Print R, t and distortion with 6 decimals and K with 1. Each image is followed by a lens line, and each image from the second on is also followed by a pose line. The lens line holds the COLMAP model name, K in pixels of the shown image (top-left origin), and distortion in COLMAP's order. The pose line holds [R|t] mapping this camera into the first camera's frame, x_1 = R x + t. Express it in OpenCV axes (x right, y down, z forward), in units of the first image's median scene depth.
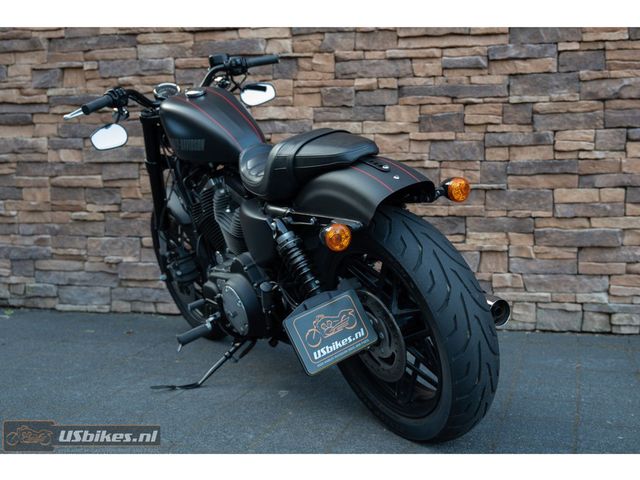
lens RADIAL K [[818.7, 0, 372.9], [0, 818.7, 217.5], [0, 0, 1]] dist [-0.024443, 0.003477]
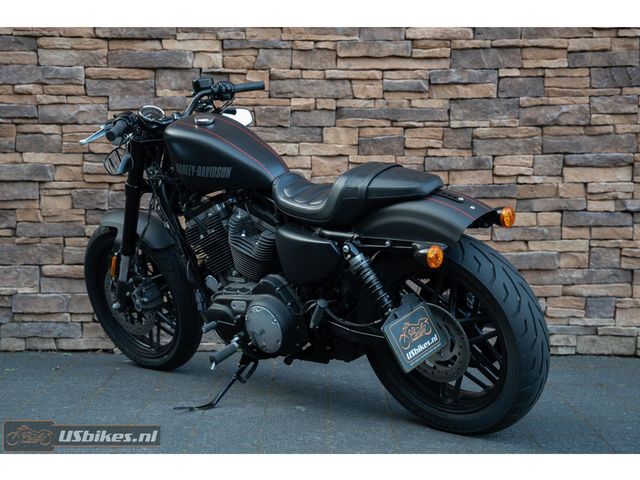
lens RADIAL K [[1129.3, 0, 305.2], [0, 1129.3, 236.7], [0, 0, 1]] dist [0.251362, -0.011998]
pose [[0.973488, -0.003118, 0.228717, -0.321800], [0.004522, 0.999974, -0.005615, 0.001463], [-0.228694, 0.006500, 0.973477, -0.314998]]
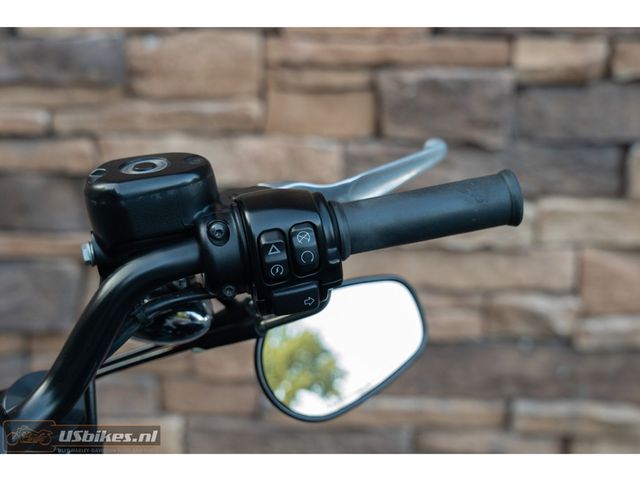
lens RADIAL K [[1313.7, 0, 293.2], [0, 1313.7, 240.3], [0, 0, 1]] dist [0.101566, 0.247475]
pose [[0.982275, -0.044011, 0.182208, -0.174608], [0.004757, 0.977585, 0.210486, -0.201622], [-0.187388, -0.205888, 0.960466, 0.618027]]
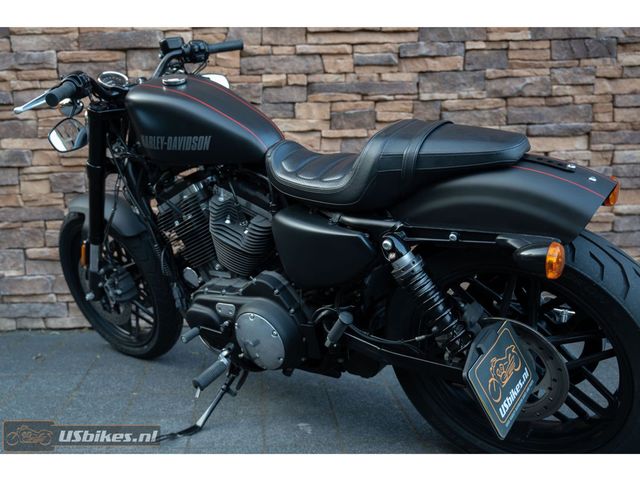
lens RADIAL K [[648.5, 0, 261.1], [0, 648.5, 245.0], [0, 0, 1]] dist [-0.073641, 0.108615]
pose [[0.965368, -0.053596, 0.255326, -0.235978], [0.037452, 0.997004, 0.067680, -0.021274], [-0.258188, -0.055773, 0.964483, 0.260398]]
